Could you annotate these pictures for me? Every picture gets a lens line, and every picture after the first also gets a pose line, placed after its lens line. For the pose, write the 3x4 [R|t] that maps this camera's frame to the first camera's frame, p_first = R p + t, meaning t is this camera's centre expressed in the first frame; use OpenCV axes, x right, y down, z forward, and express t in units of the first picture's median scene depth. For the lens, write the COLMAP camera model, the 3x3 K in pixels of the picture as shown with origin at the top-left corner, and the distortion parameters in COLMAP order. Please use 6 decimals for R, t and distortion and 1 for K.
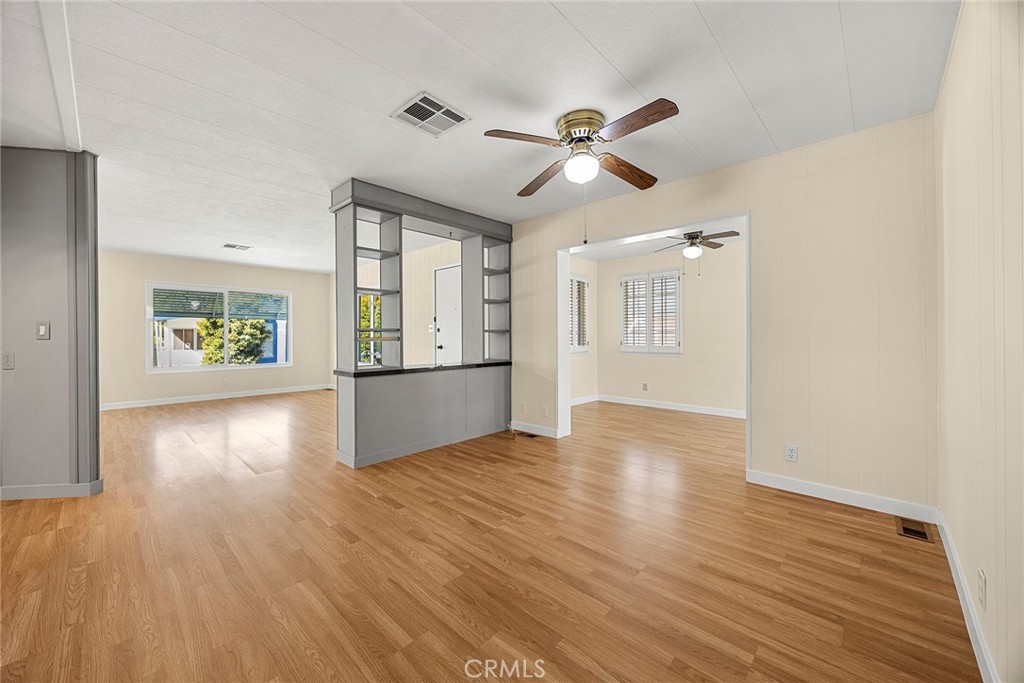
lens RADIAL K [[388.7, 0, 504.3], [0, 388.7, 334.0], [0, 0, 1]] dist [-0.001043, 0.000025]
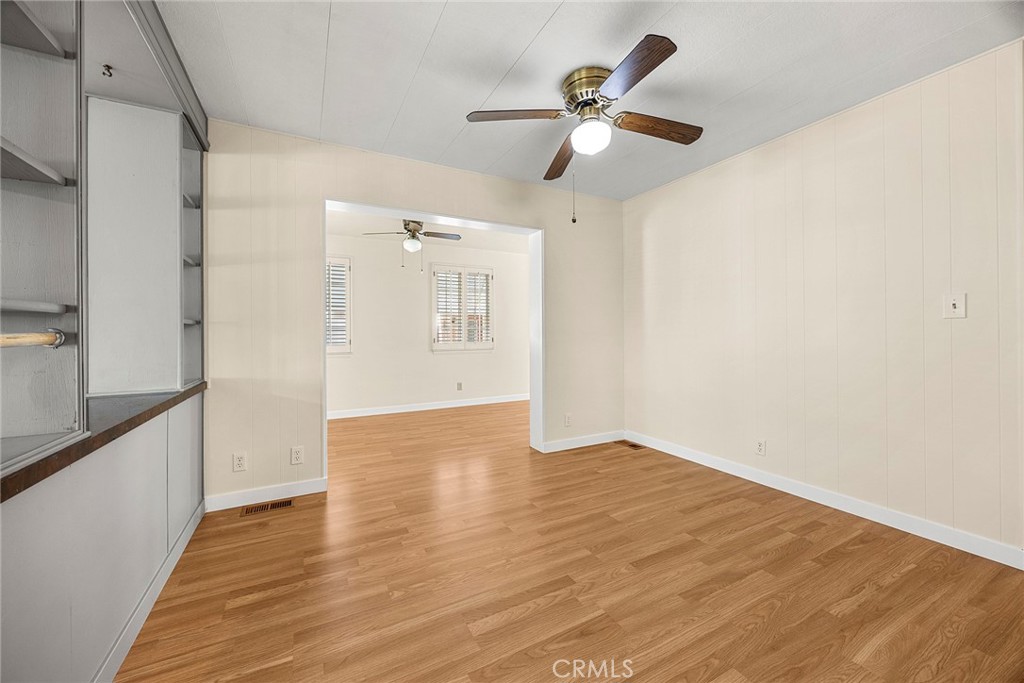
lens RADIAL K [[391.5, 0, 515.3], [0, 391.5, 328.9], [0, 0, 1]] dist [-0.003047, -0.000068]
pose [[0.308190, 0.011362, 0.951257, -0.678832], [0.001545, 0.999921, -0.012444, 0.016850], [-0.951324, 0.005305, 0.308148, 0.880968]]
